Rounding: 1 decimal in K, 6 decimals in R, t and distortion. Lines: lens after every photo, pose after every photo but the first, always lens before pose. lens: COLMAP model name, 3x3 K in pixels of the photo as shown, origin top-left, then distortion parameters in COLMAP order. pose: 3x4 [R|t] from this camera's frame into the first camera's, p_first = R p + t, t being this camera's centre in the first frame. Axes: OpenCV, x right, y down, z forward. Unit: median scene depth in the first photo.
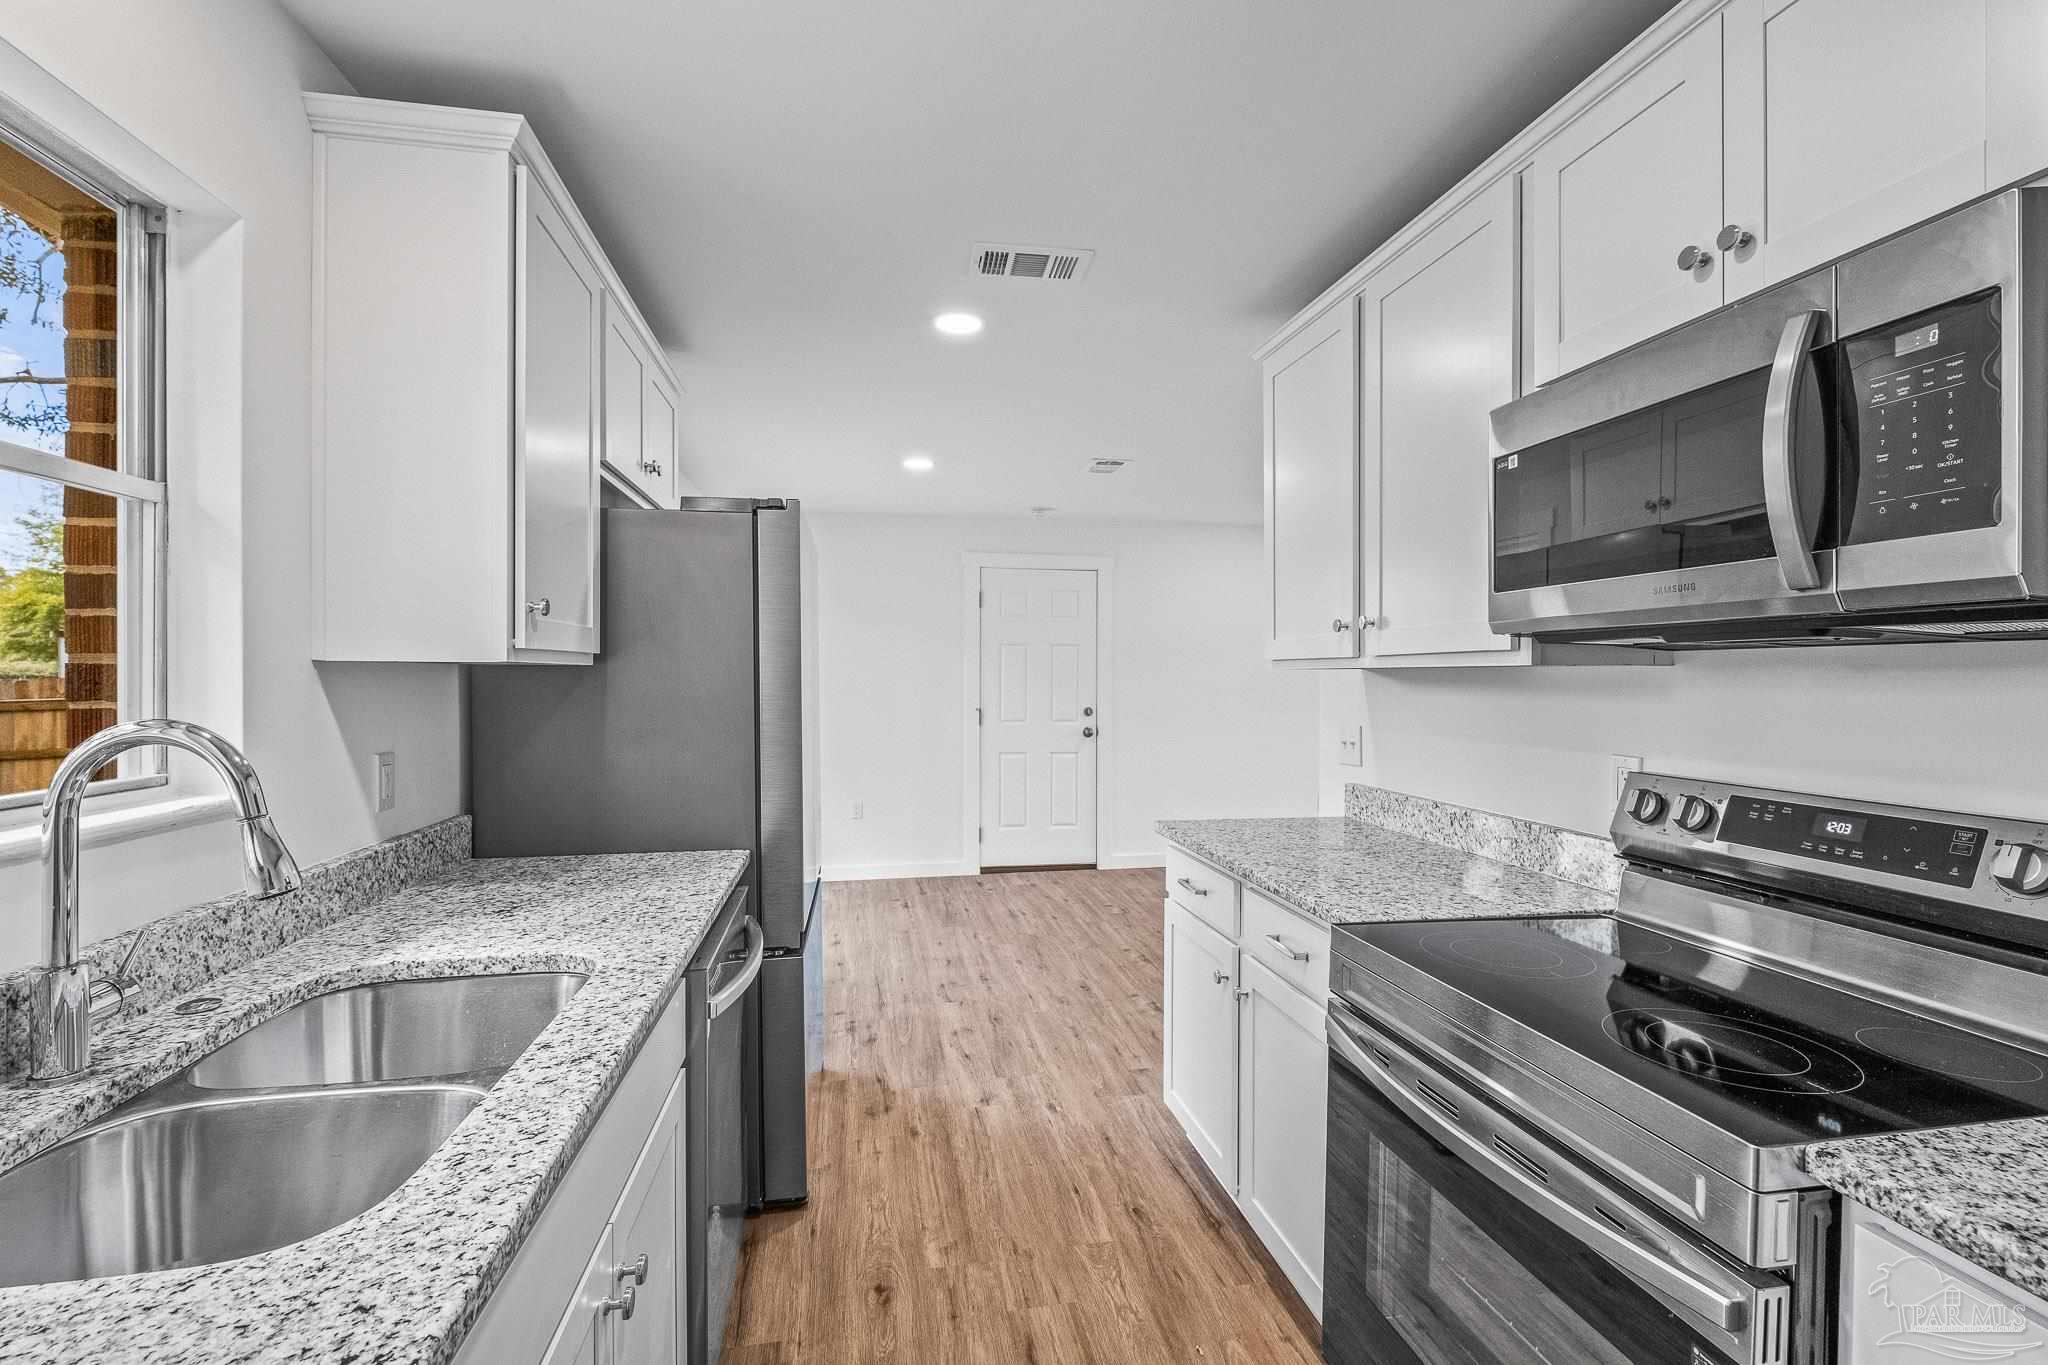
lens RADIAL K [[921.0, 0, 1043.6], [0, 921.0, 684.3], [0, 0, 1]] dist [0.002199, -0.005102]
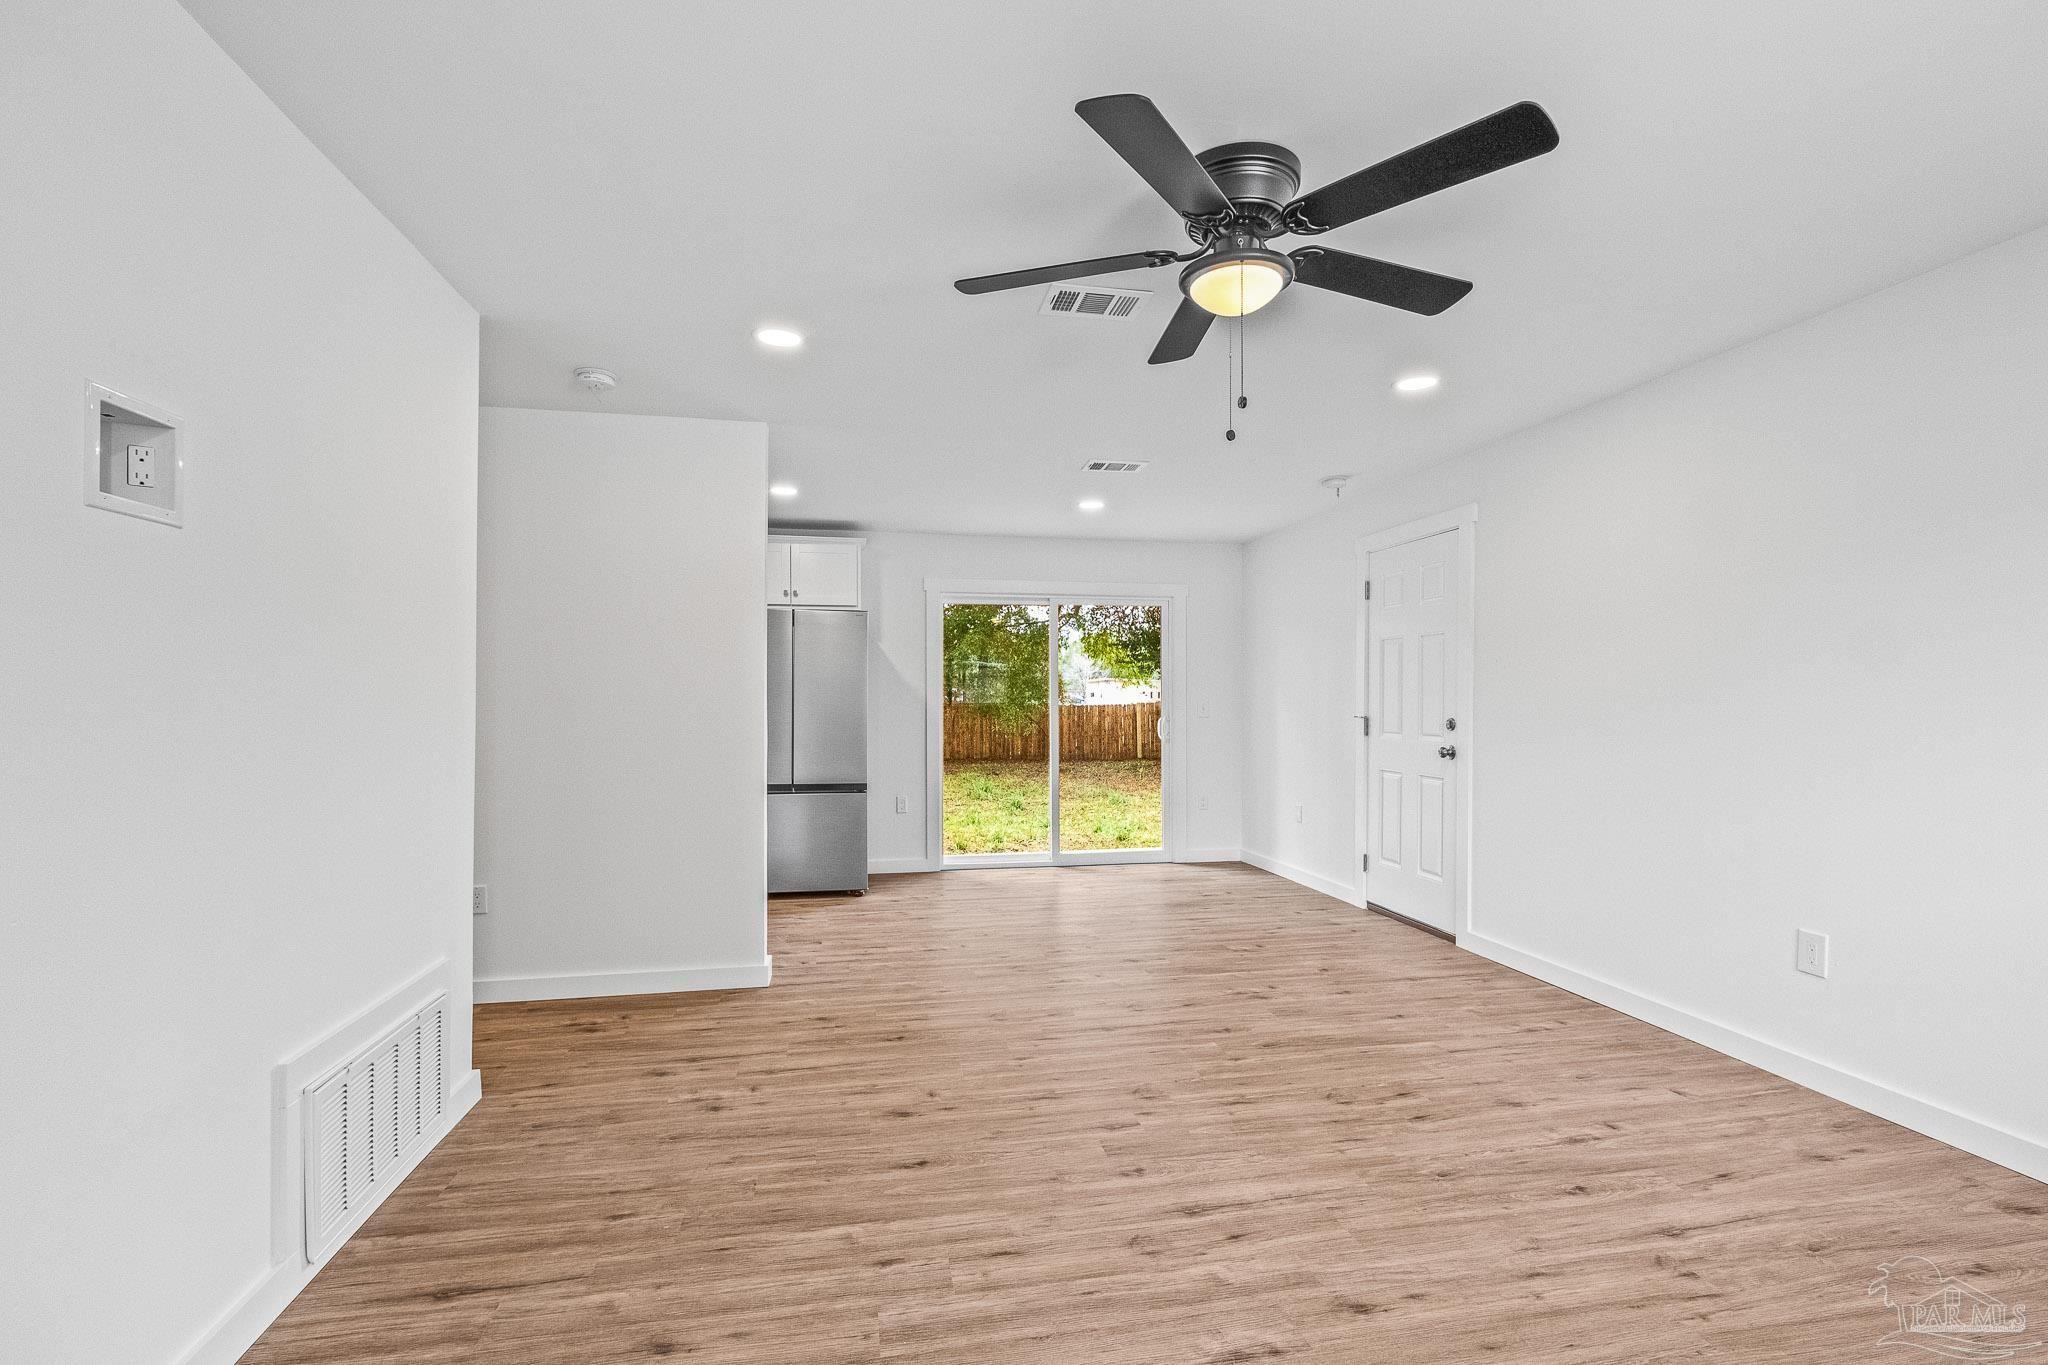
lens RADIAL K [[921.0, 0, 1029.5], [0, 921.0, 724.3], [0, 0, 1]] dist [0.002199, -0.005102]
pose [[-0.015033, 0.016332, -0.999754, 2.235709], [-0.008037, 0.999832, 0.016455, 0.058354], [0.999855, 0.008282, -0.014900, 1.931931]]
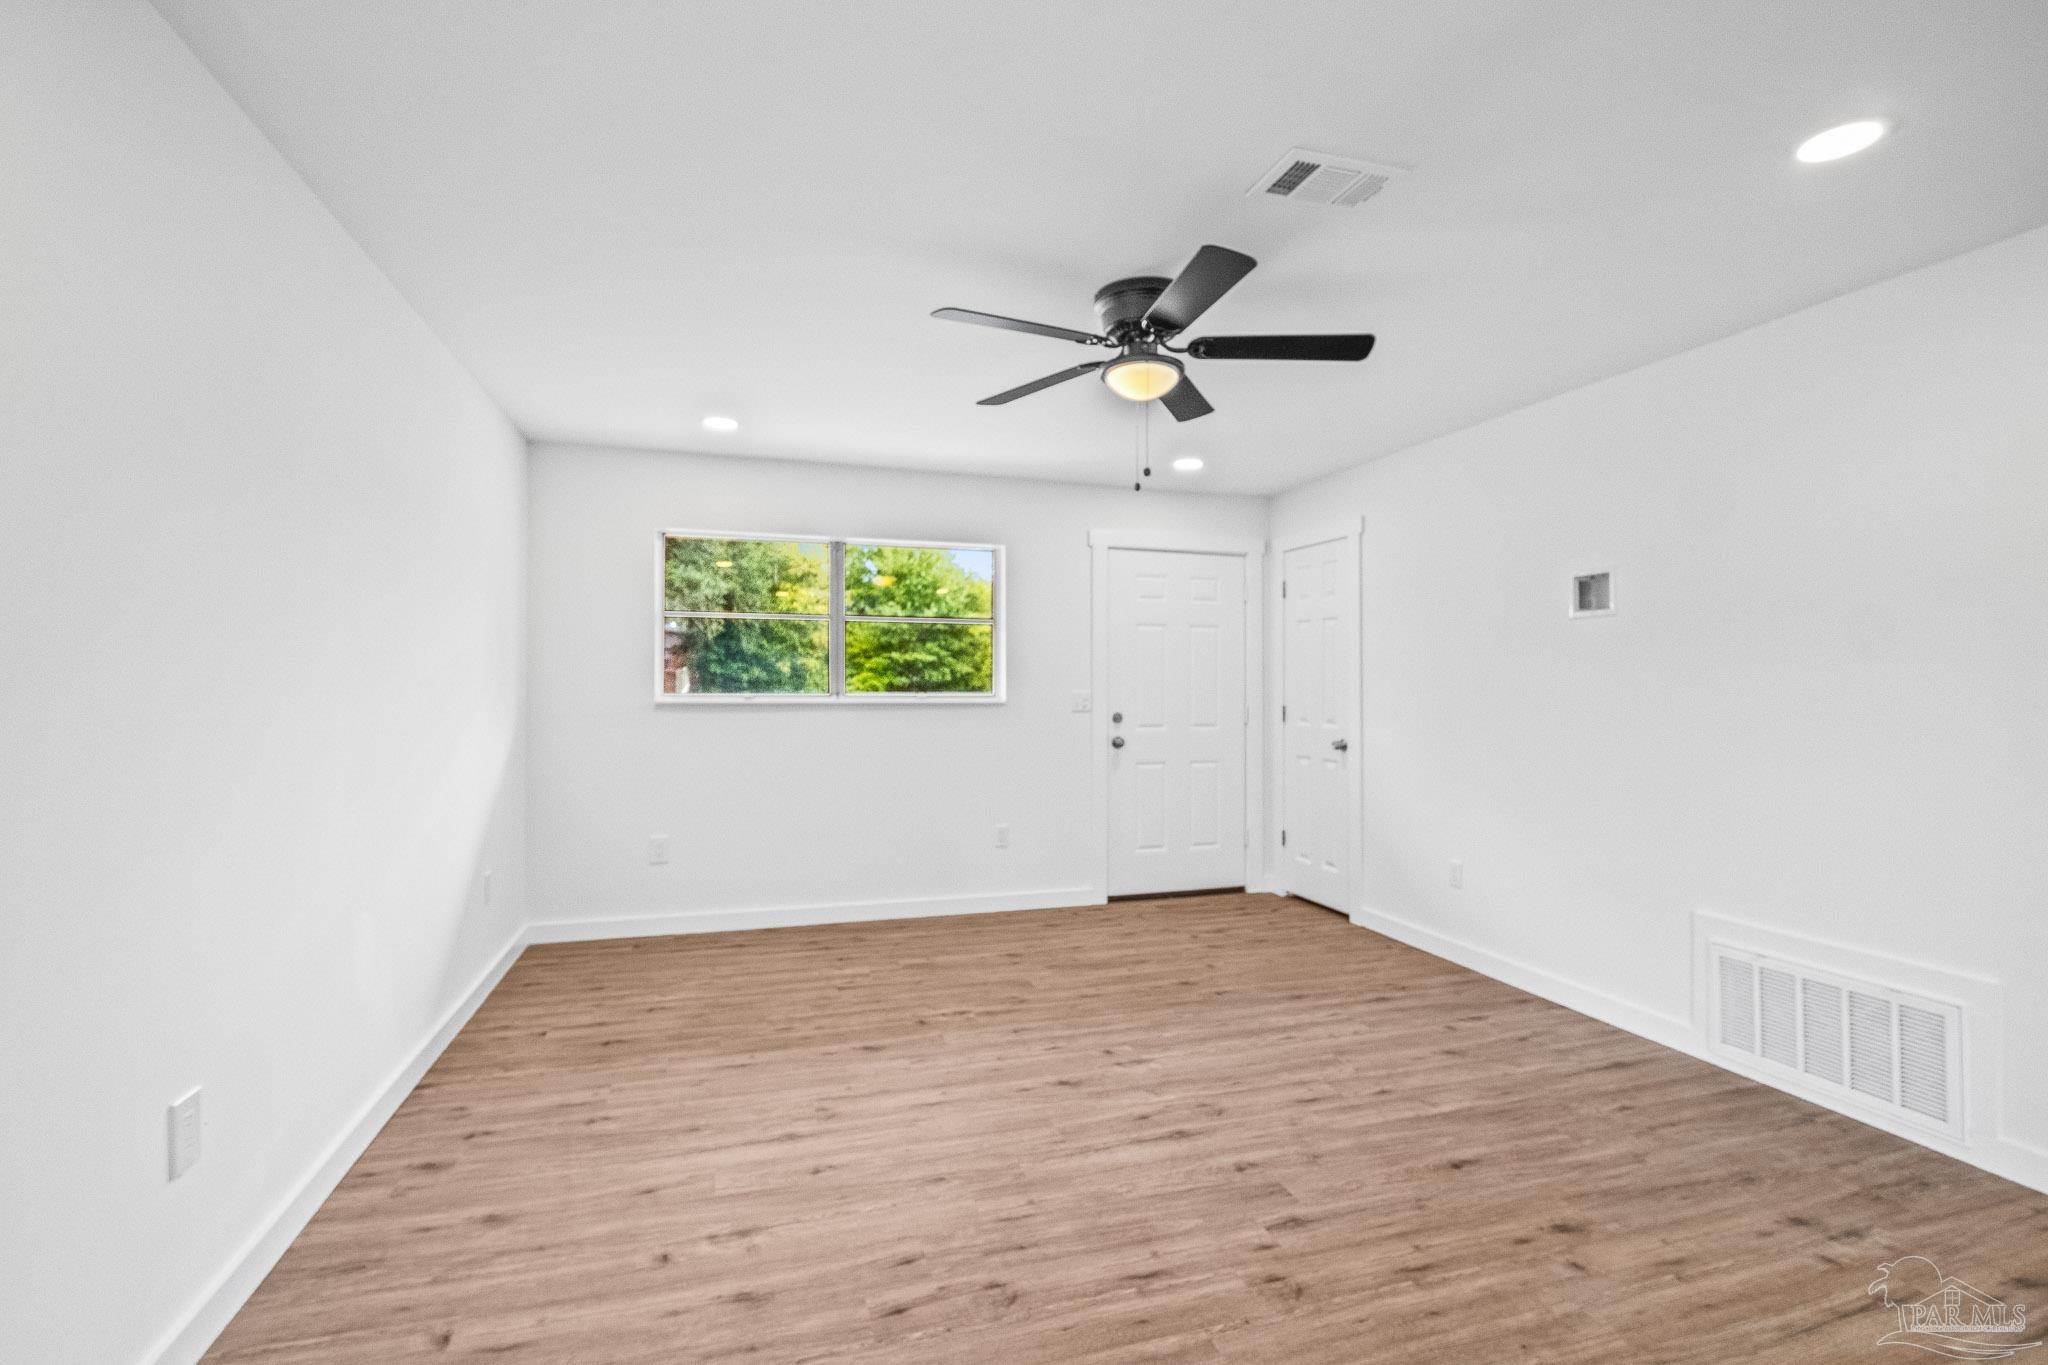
lens RADIAL K [[921.0, 0, 1031.9], [0, 921.0, 670.5], [0, 0, 1]] dist [0.002199, -0.005102]
pose [[-0.102410, 0.006145, 0.994723, 0.089641], [0.004829, 0.999972, -0.005681, 0.019361], [-0.994731, 0.004222, -0.102437, 2.404037]]
